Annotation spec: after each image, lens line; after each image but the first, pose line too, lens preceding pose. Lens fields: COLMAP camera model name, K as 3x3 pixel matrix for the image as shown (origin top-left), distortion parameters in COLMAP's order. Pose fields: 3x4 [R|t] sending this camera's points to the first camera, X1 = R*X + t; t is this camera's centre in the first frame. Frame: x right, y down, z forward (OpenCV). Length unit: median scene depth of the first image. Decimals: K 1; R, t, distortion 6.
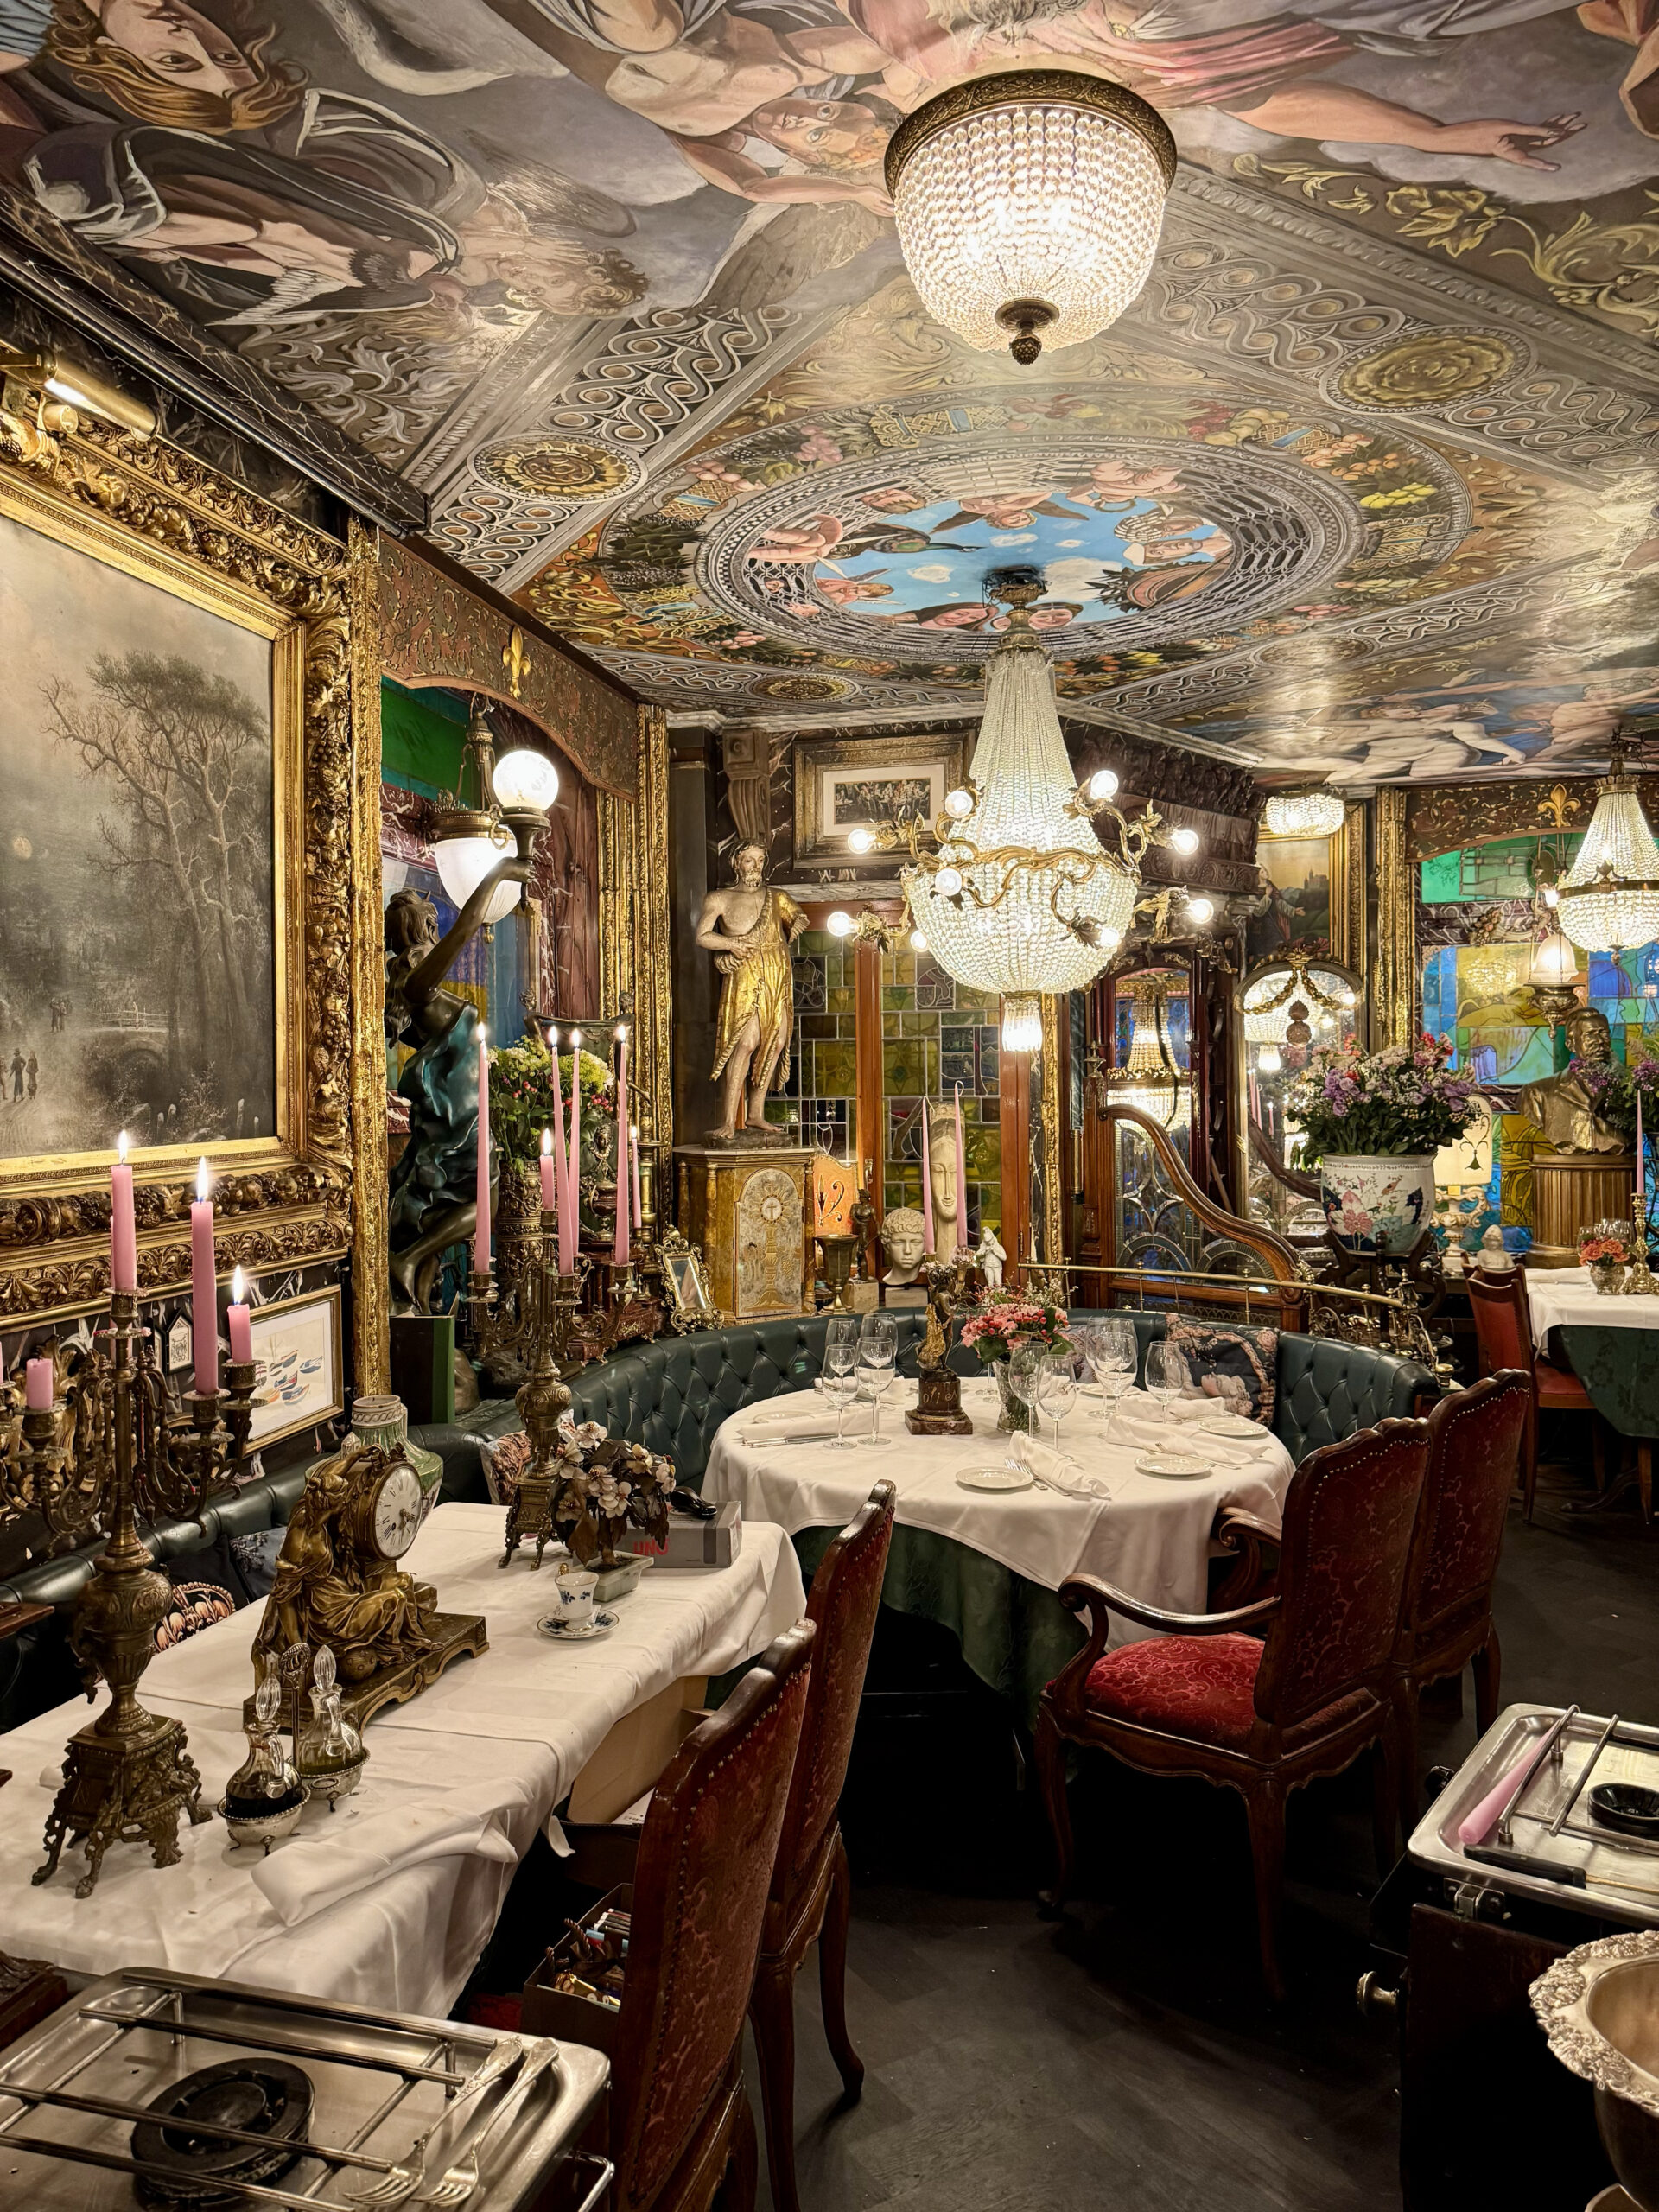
lens RADIAL K [[1580.5, 0, 835.0], [0, 1580.5, 1127.9], [0, 0, 1]] dist [0.030822, -0.017156]
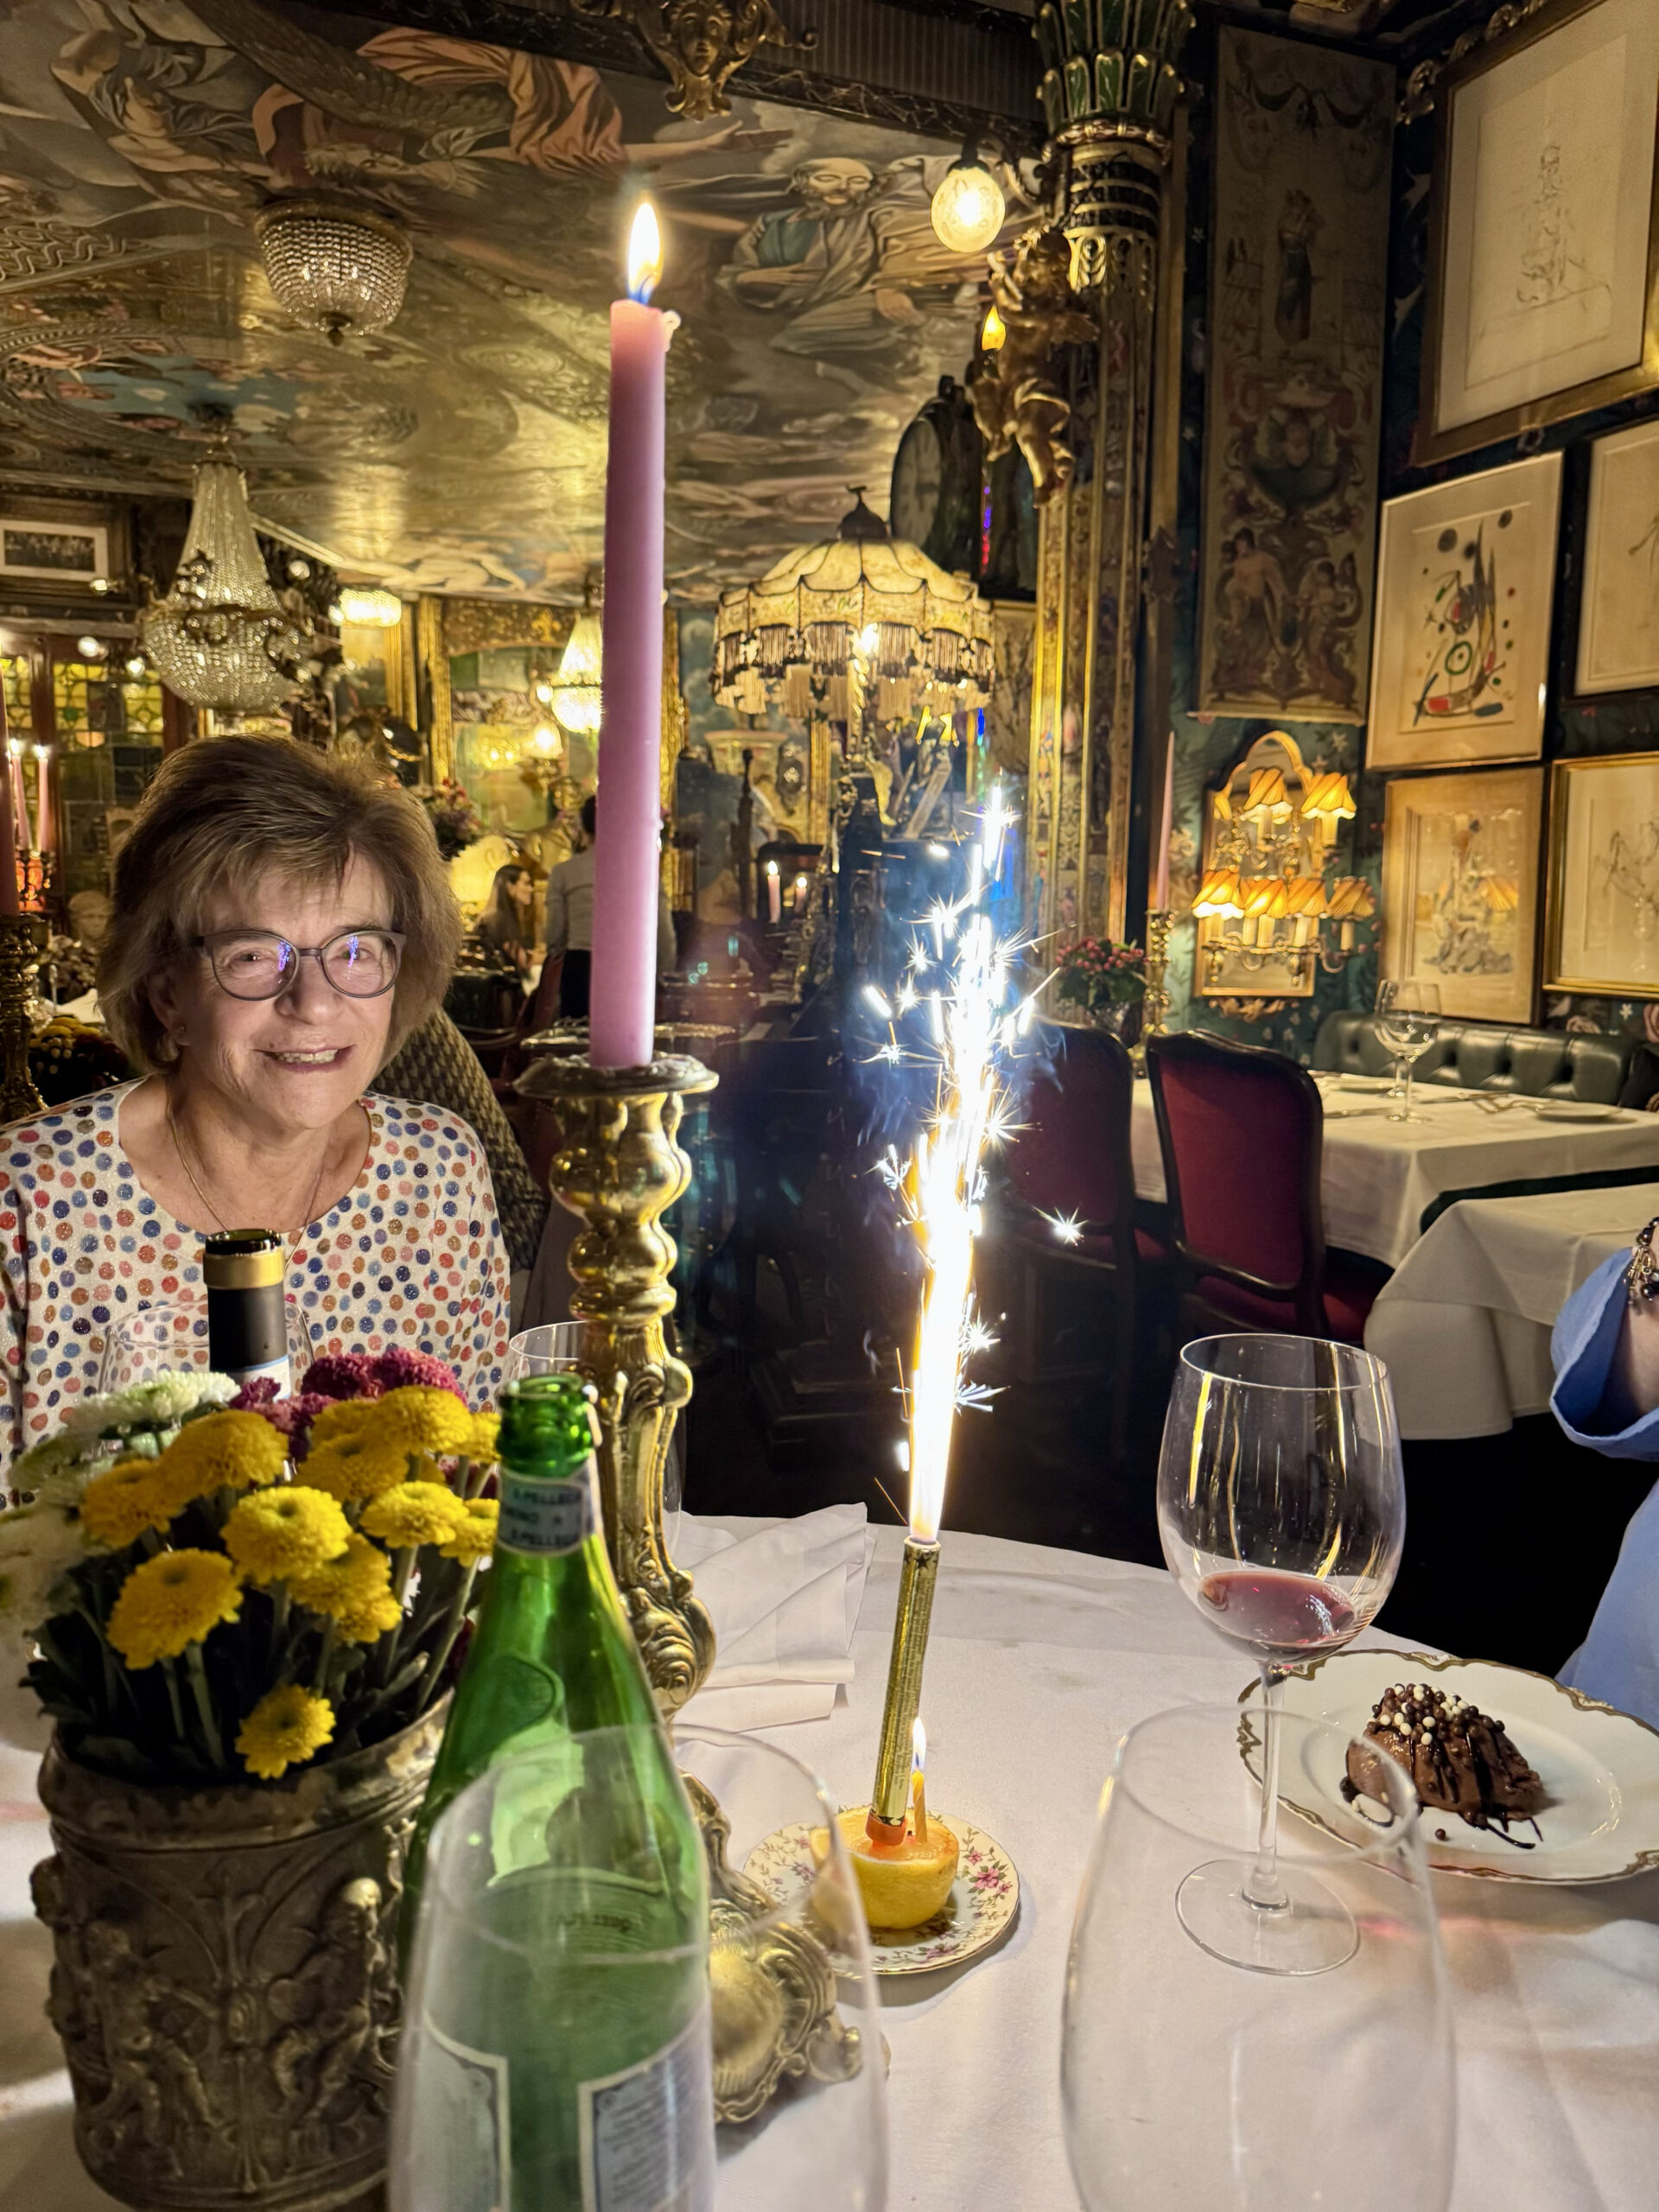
lens RADIAL K [[1580.5, 0, 826.3], [0, 1580.5, 1090.0], [0, 0, 1]] dist [0.030822, -0.017156]
pose [[0.814498, -0.051018, 0.577918, -0.169126], [-0.005807, 0.995359, 0.096053, 0.067374], [-0.580137, -0.081591, 0.810422, -0.297037]]
